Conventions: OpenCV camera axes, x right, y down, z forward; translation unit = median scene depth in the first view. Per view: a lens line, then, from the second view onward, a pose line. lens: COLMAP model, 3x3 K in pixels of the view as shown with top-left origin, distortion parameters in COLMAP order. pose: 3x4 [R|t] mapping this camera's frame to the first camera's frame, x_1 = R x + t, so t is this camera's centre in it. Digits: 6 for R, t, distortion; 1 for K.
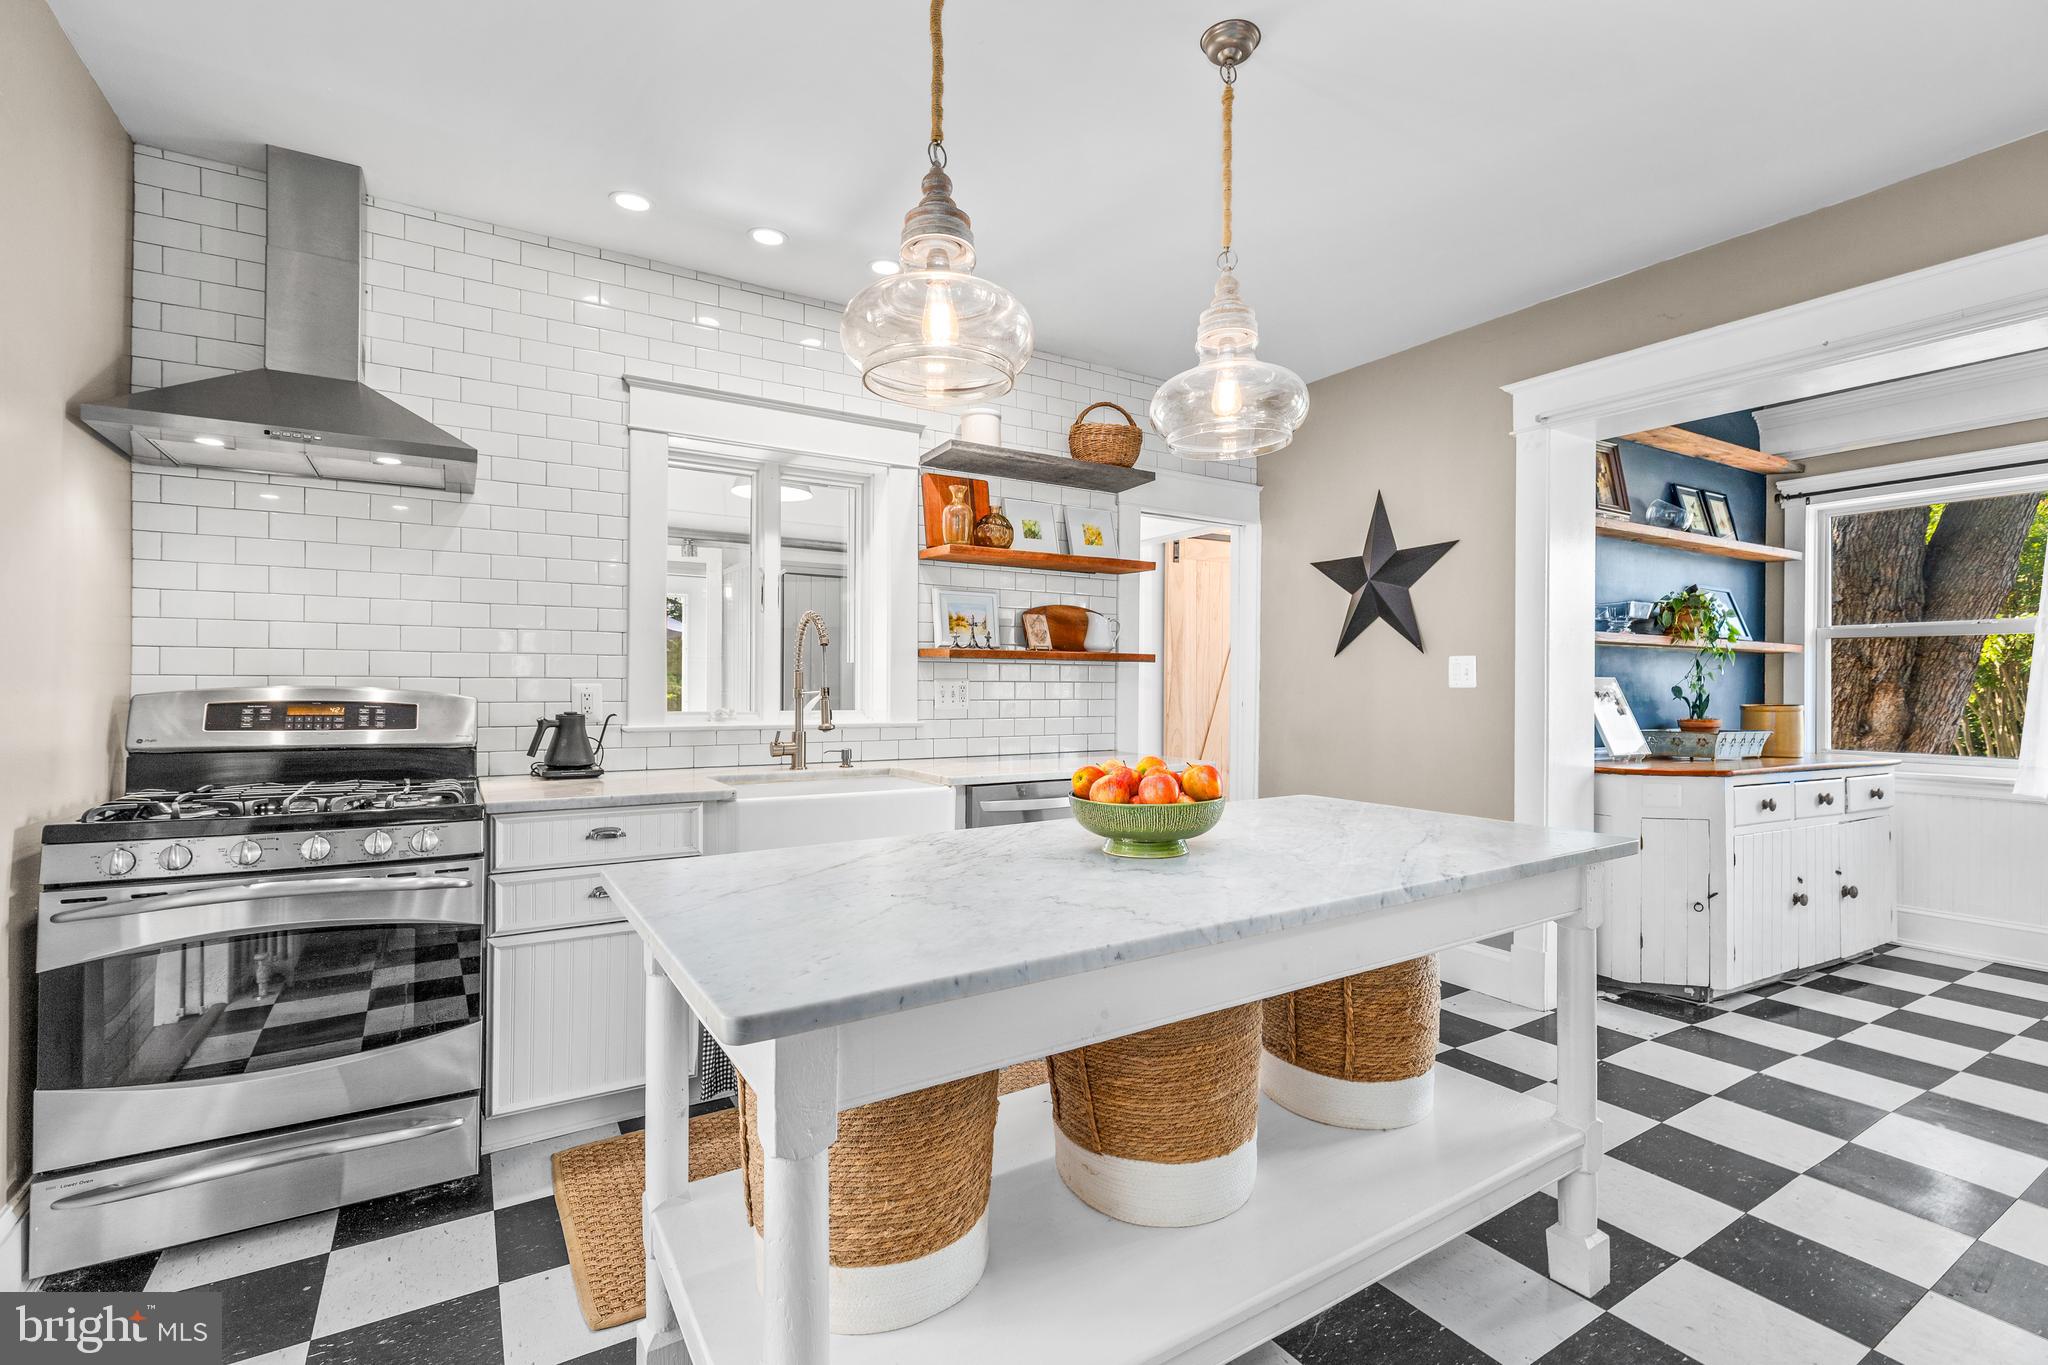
lens RADIAL K [[929.7, 0, 991.3], [0, 929.7, 675.7], [0, 0, 1]] dist [0.004501, -0.001583]
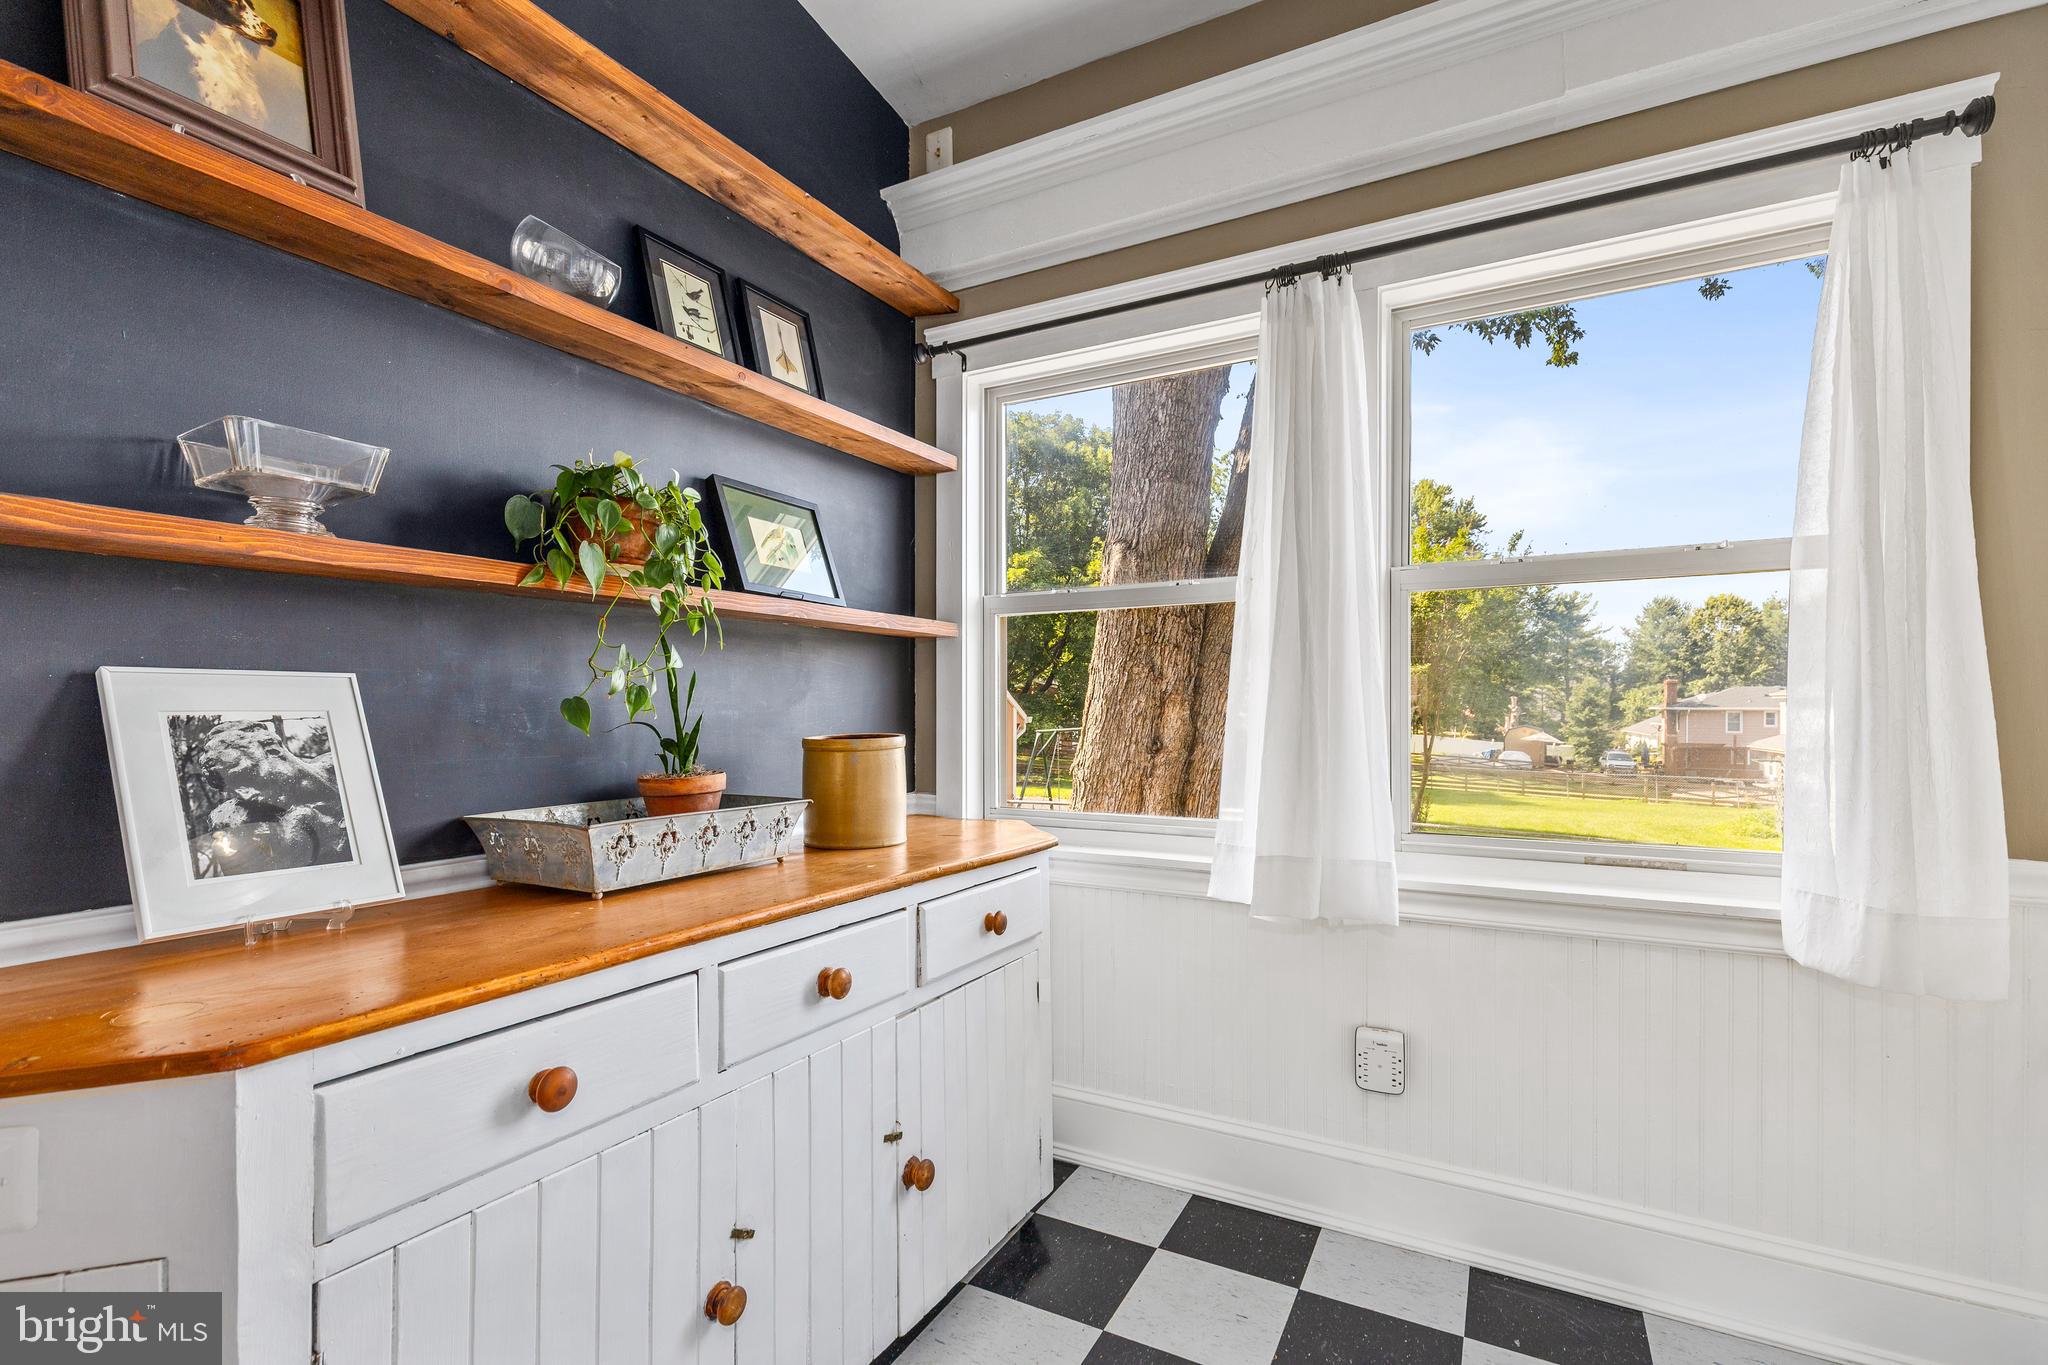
lens RADIAL K [[929.7, 0, 1030.1], [0, 929.7, 693.8], [0, 0, 1]] dist [0.004501, -0.001583]
pose [[0.852019, 0.000231, 0.523510, 0.610527], [-0.001834, 0.999995, 0.002544, 0.007734], [-0.523507, -0.003127, 0.852016, 0.501588]]
